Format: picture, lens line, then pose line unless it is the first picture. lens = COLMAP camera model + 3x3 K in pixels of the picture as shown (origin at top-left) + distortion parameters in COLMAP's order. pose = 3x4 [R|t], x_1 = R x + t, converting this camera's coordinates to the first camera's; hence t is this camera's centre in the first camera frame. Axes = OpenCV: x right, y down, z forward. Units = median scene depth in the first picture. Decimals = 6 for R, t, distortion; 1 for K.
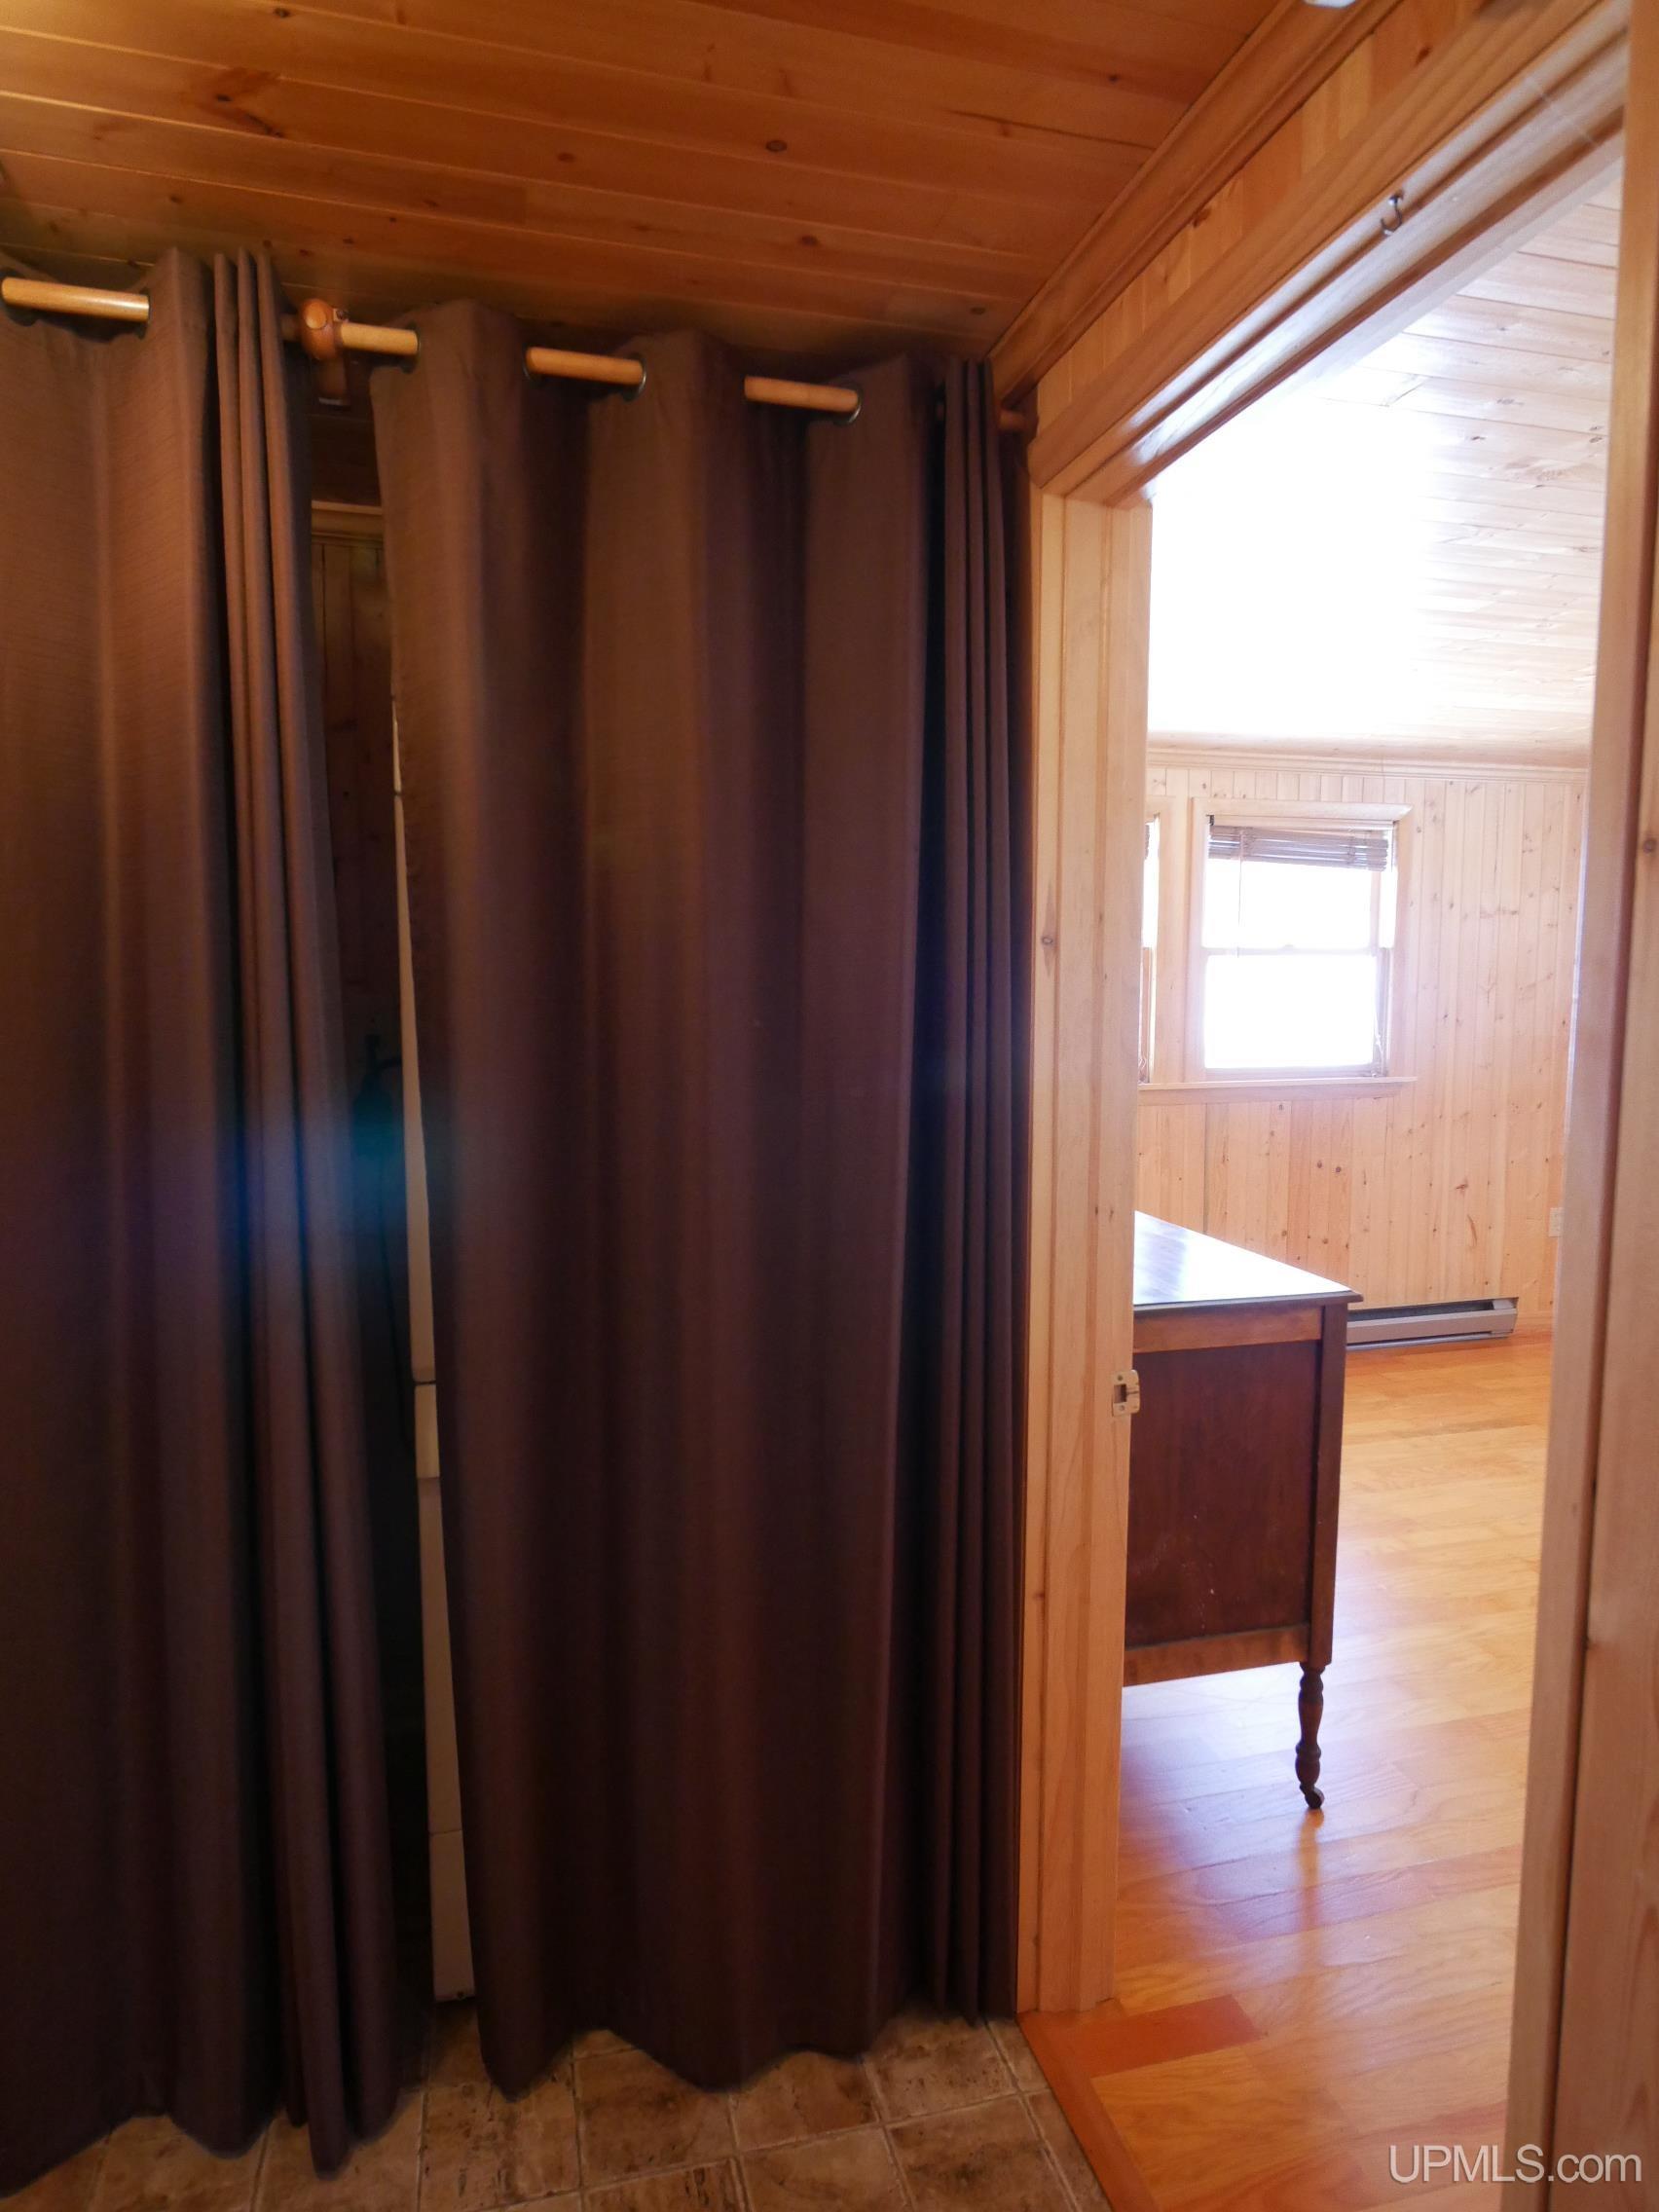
lens RADIAL K [[1293.5, 0, 833.5], [0, 1293.5, 1101.9], [0, 0, 1]] dist [-0.003140, 0.000078]
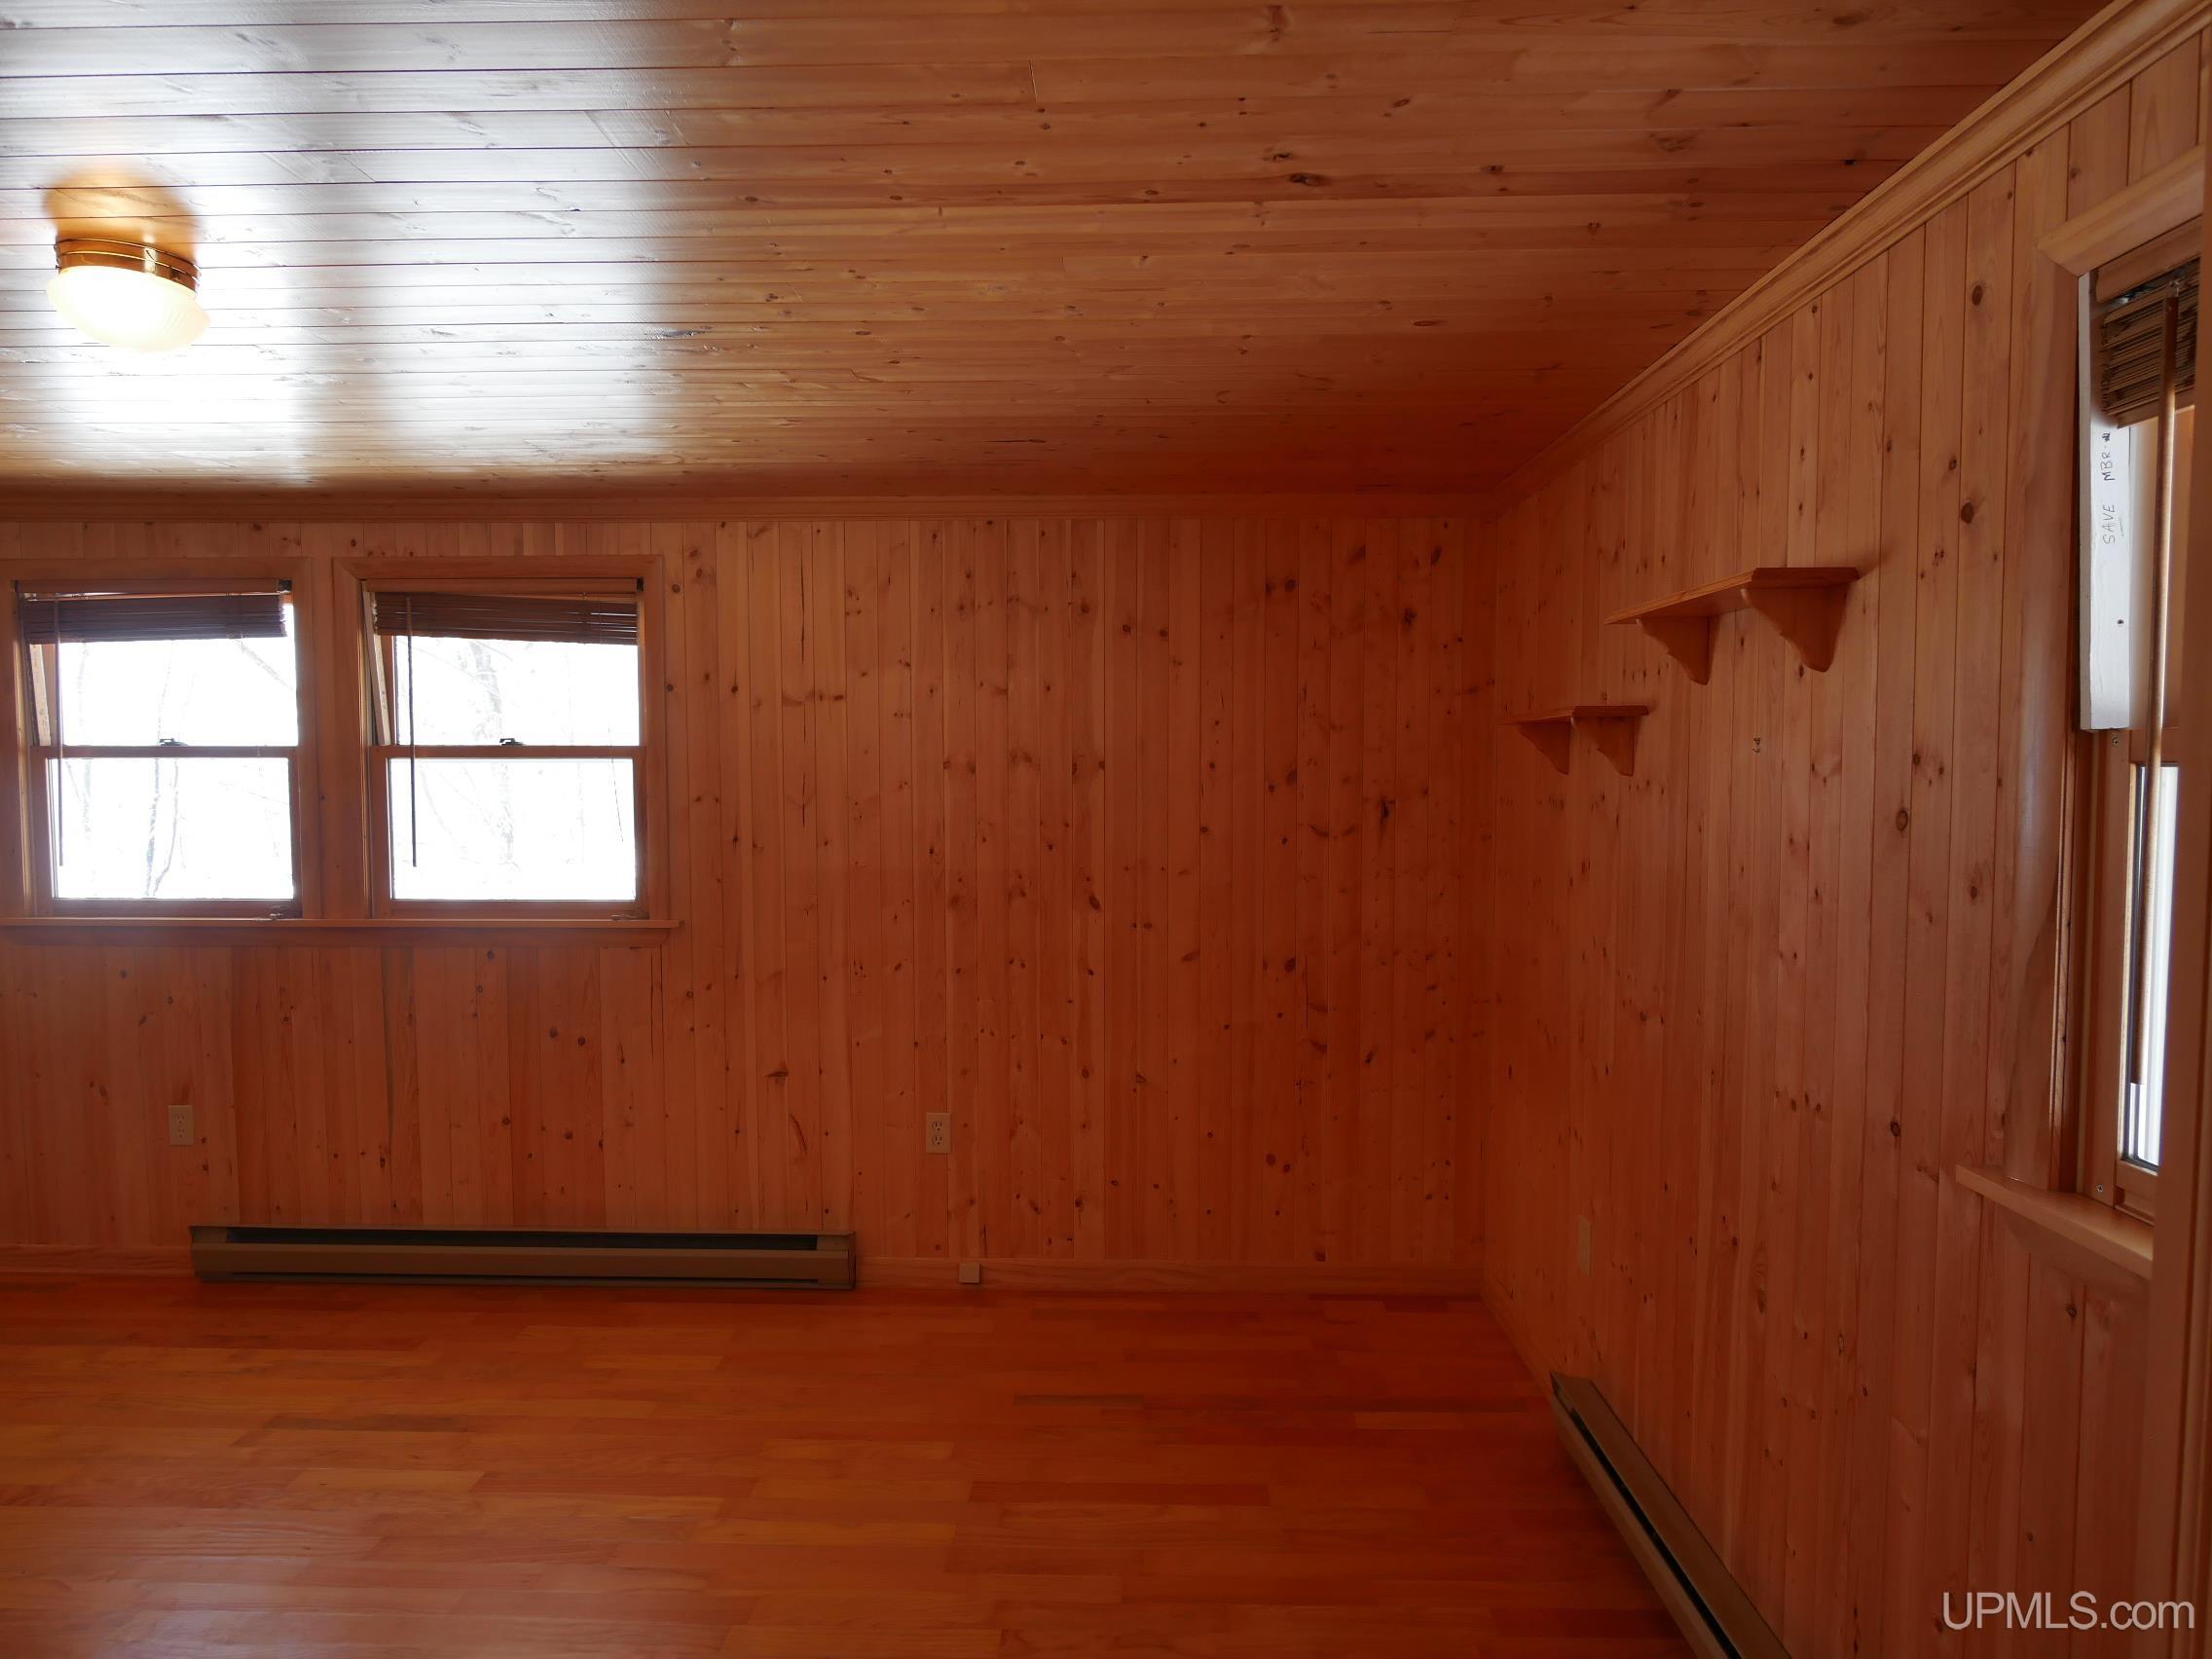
lens RADIAL K [[1384.1, 0, 1102.8], [0, 1384.1, 837.6], [0, 0, 1]] dist [0.009215, 0.001372]
pose [[0.955512, 0.019575, -0.294302, 0.904353], [-0.031824, 0.998812, -0.036892, -0.045087], [0.293231, 0.044617, 0.955000, 0.310190]]
